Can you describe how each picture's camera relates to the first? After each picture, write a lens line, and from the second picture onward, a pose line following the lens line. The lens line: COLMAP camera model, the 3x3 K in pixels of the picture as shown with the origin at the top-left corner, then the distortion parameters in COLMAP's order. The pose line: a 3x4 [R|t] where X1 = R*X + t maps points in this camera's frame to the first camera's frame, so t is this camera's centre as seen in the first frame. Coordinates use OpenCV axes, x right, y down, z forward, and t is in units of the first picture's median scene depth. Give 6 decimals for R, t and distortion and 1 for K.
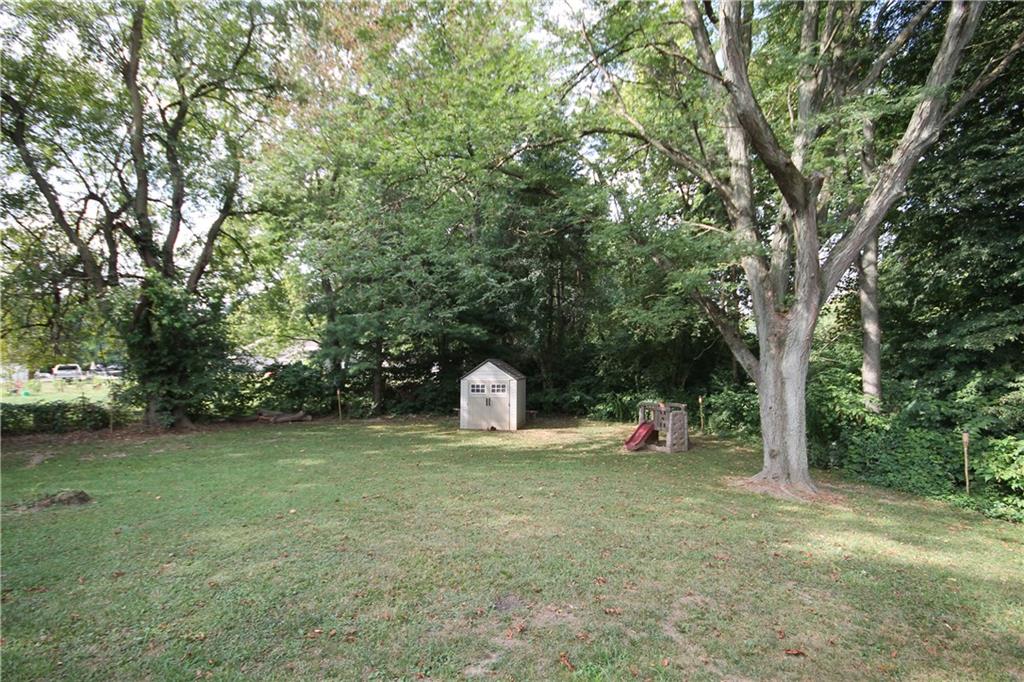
lens RADIAL K [[476.6, 0, 511.4], [0, 476.6, 346.0], [0, 0, 1]] dist [-0.002025, -0.000619]
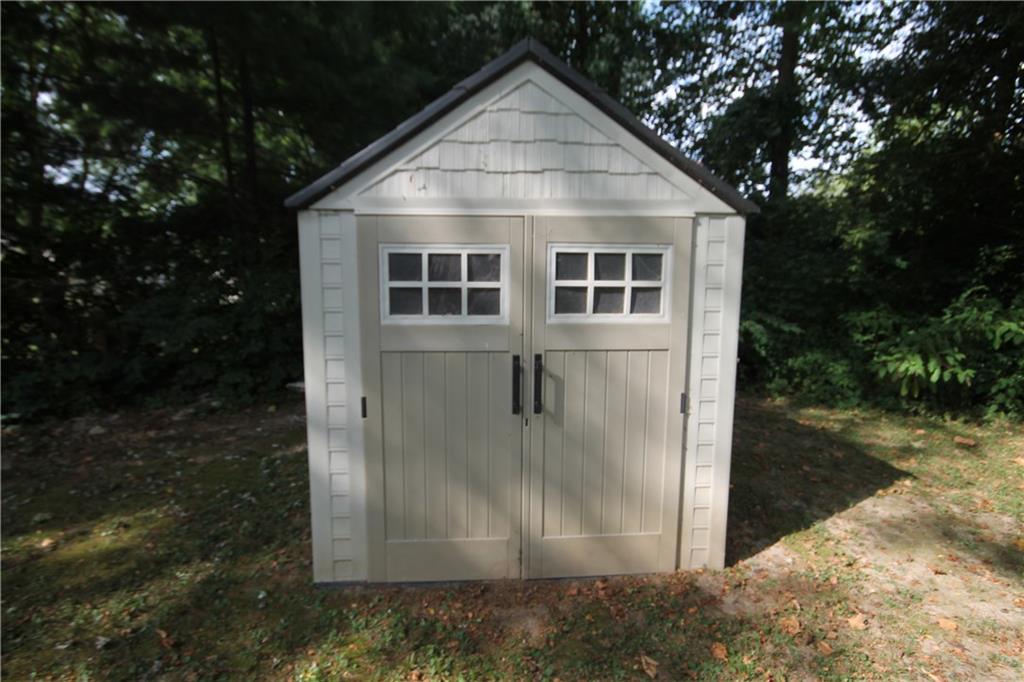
lens RADIAL K [[476.6, 0, 512.2], [0, 476.6, 341.8], [0, 0, 1]] dist [-0.002025, -0.000619]
pose [[0.960734, -0.029123, 0.275940, -0.089059], [-0.009327, 0.990525, 0.137013, 0.087810], [-0.277315, -0.134207, 0.951359, 0.879501]]
